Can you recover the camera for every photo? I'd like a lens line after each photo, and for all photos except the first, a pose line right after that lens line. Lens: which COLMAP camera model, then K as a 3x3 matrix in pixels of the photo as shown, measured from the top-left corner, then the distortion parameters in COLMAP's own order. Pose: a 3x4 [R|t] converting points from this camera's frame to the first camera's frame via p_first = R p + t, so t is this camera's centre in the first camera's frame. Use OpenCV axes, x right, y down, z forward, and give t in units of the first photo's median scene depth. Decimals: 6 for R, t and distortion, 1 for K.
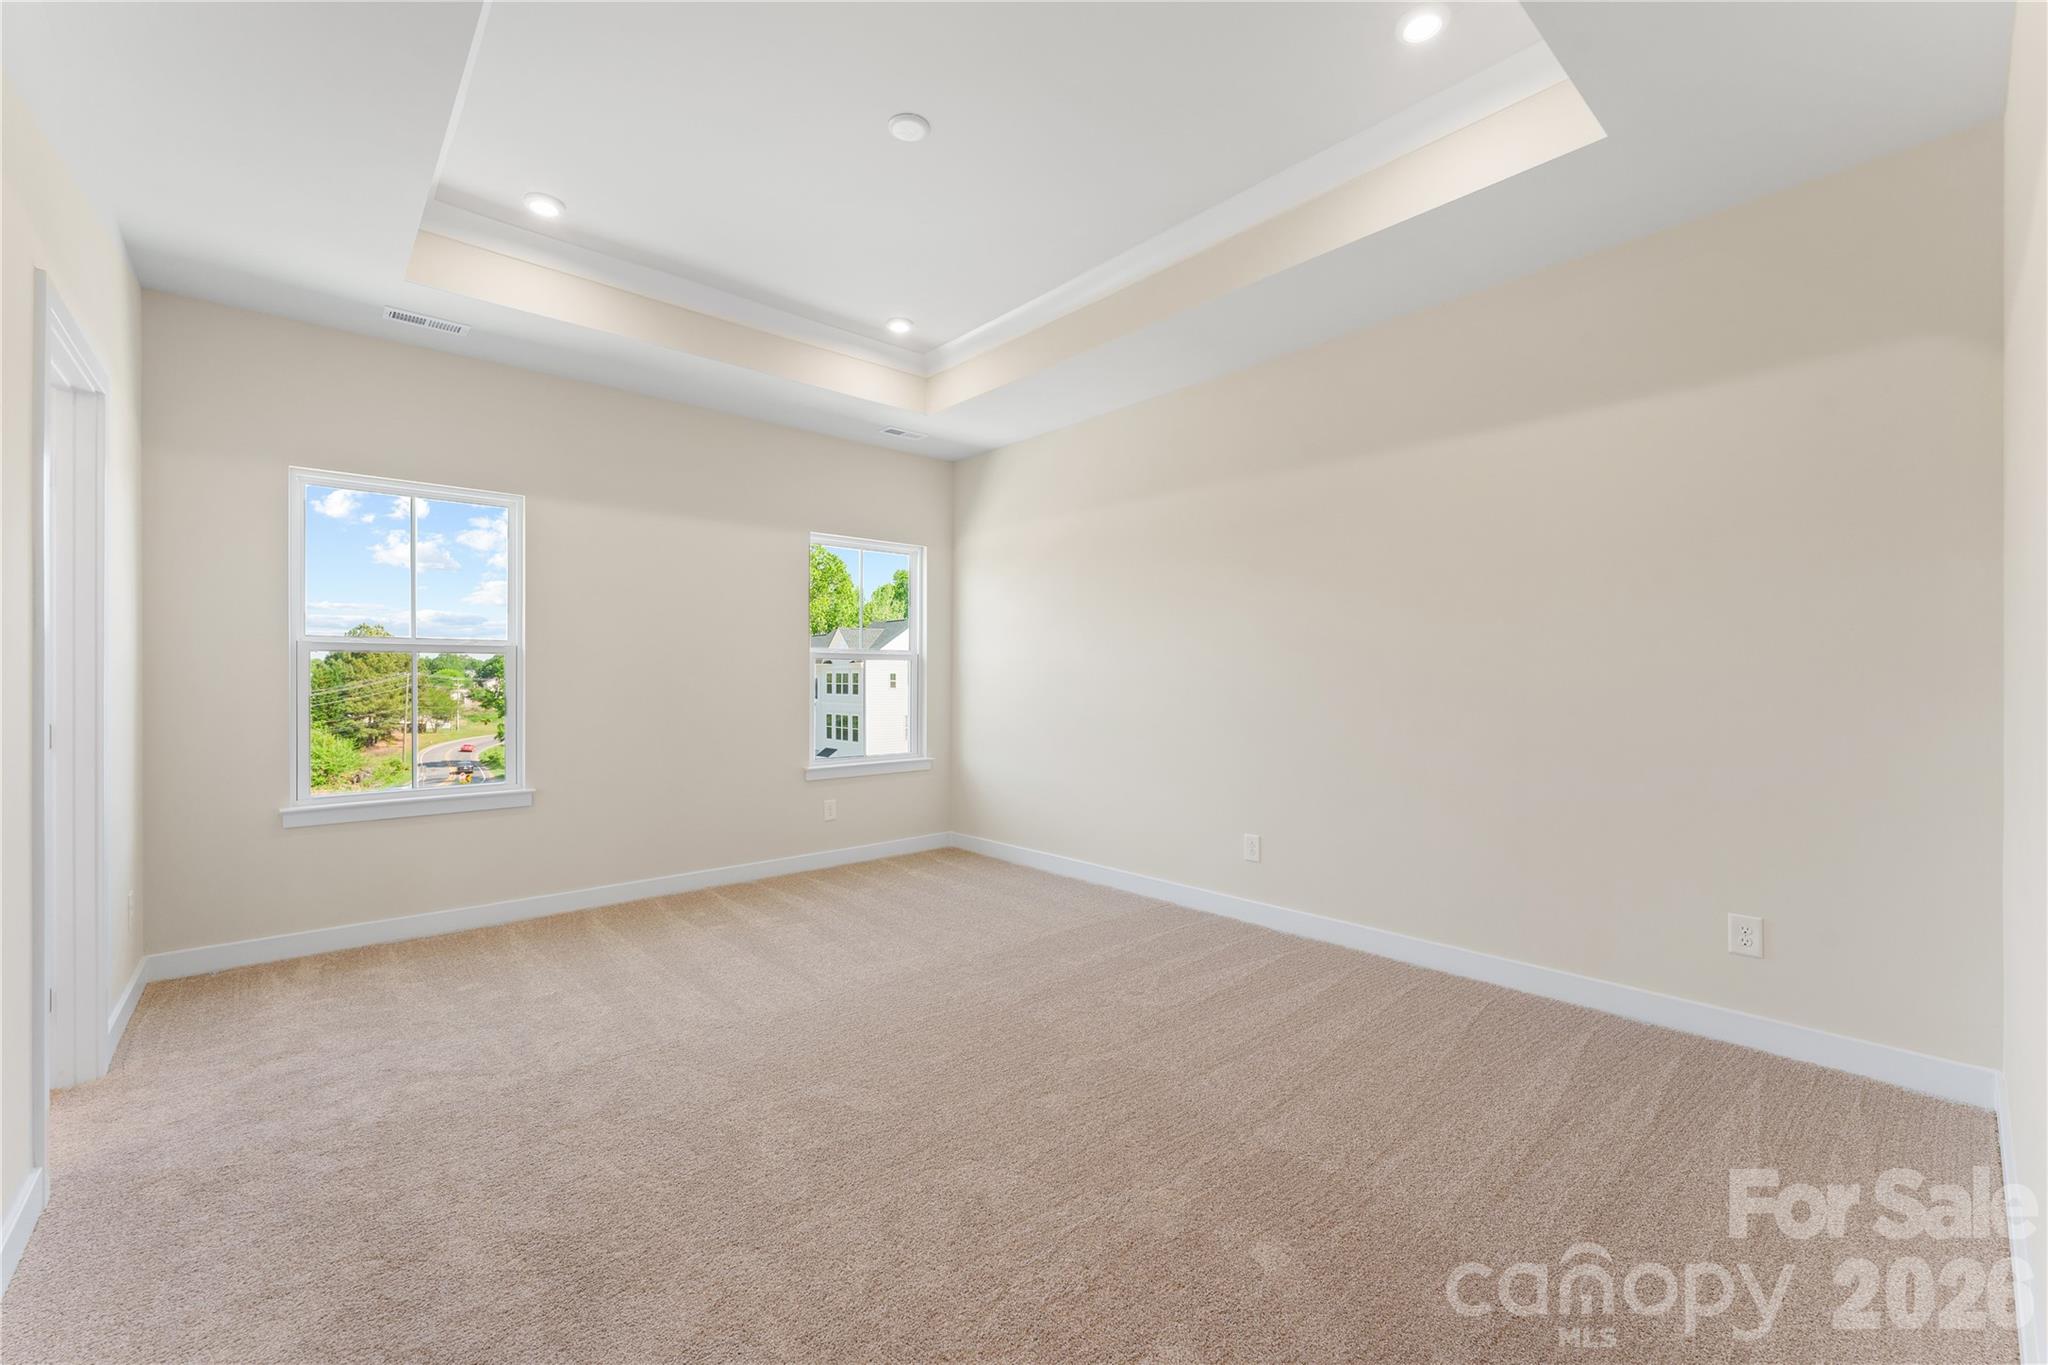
lens RADIAL K [[829.4, 0, 1013.3], [0, 829.4, 678.3], [0, 0, 1]] dist [0.004051, 0.000109]
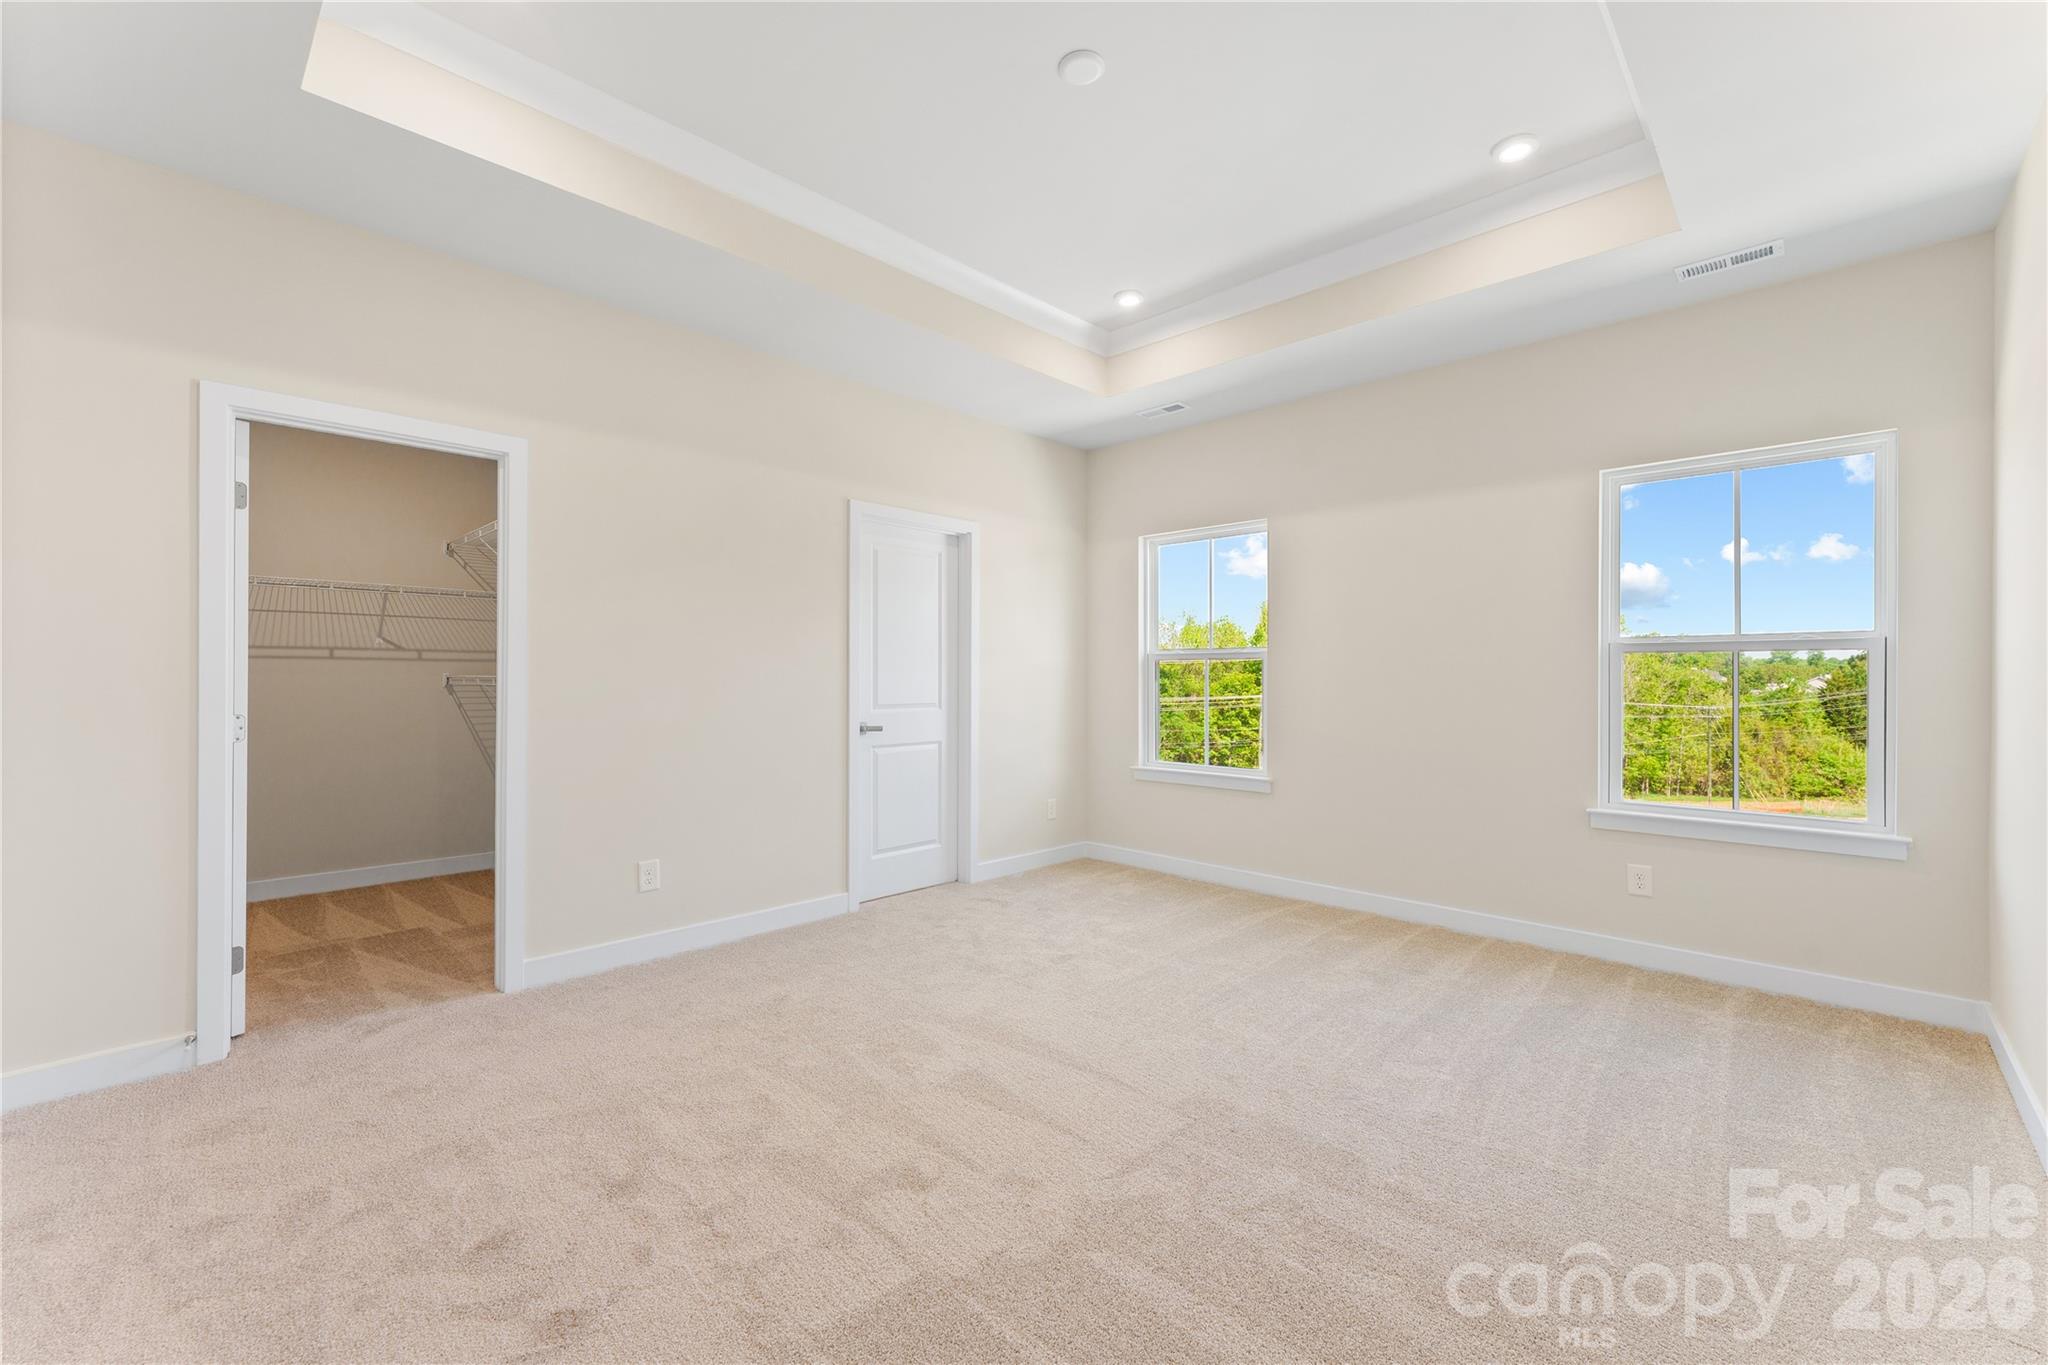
lens RADIAL K [[829.4, 0, 1019.1], [0, 829.4, 678.6], [0, 0, 1]] dist [0.004051, 0.000109]
pose [[0.086411, 0.001643, -0.996258, 0.507685], [-0.003863, 0.999992, 0.001314, -0.002197], [0.996252, 0.003735, 0.086416, 0.566548]]
